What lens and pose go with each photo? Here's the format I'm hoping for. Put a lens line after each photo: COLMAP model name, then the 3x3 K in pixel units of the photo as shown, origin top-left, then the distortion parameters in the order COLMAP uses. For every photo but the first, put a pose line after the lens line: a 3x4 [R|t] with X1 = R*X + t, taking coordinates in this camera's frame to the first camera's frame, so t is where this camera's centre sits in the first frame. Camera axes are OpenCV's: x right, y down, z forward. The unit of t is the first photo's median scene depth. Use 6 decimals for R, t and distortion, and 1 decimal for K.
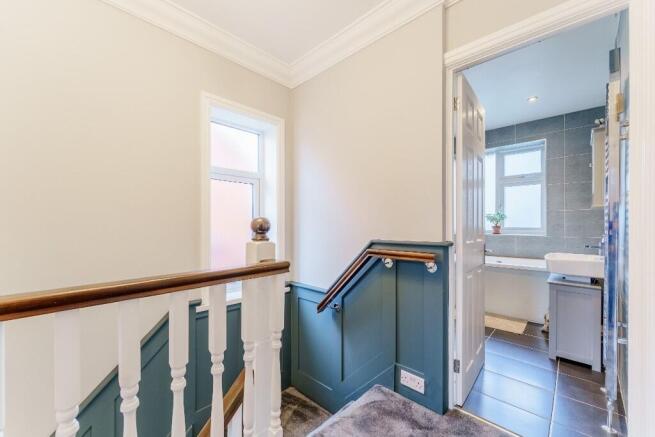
lens RADIAL K [[268.8, 0, 325.1], [0, 268.8, 222.1], [0, 0, 1]] dist [-0.000630, -0.000569]
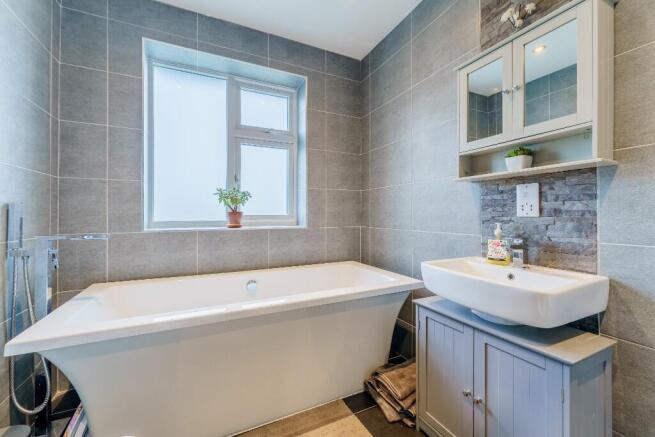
lens RADIAL K [[260.6, 0, 325.0], [0, 260.6, 215.3], [0, 0, 1]] dist [-0.001435, -0.000361]
pose [[0.349803, -0.000987, 0.936823, 0.231158], [-0.001251, 0.999998, 0.001521, 0.020027], [-0.936823, -0.001704, 0.349801, 0.688824]]
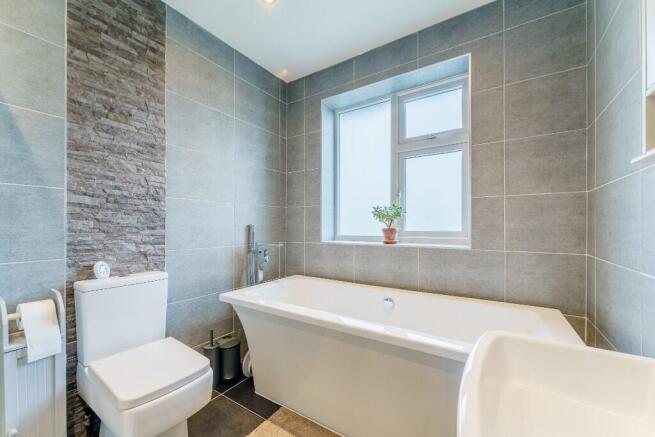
lens RADIAL K [[267.0, 0, 326.3], [0, 267.0, 224.5], [0, 0, 1]] dist [0.001585, 0.000124]
pose [[0.982358, -0.000828, 0.187007, 0.435228], [0.000684, 0.999999, 0.000836, 0.005746], [-0.187008, -0.000693, 0.982358, 0.524480]]
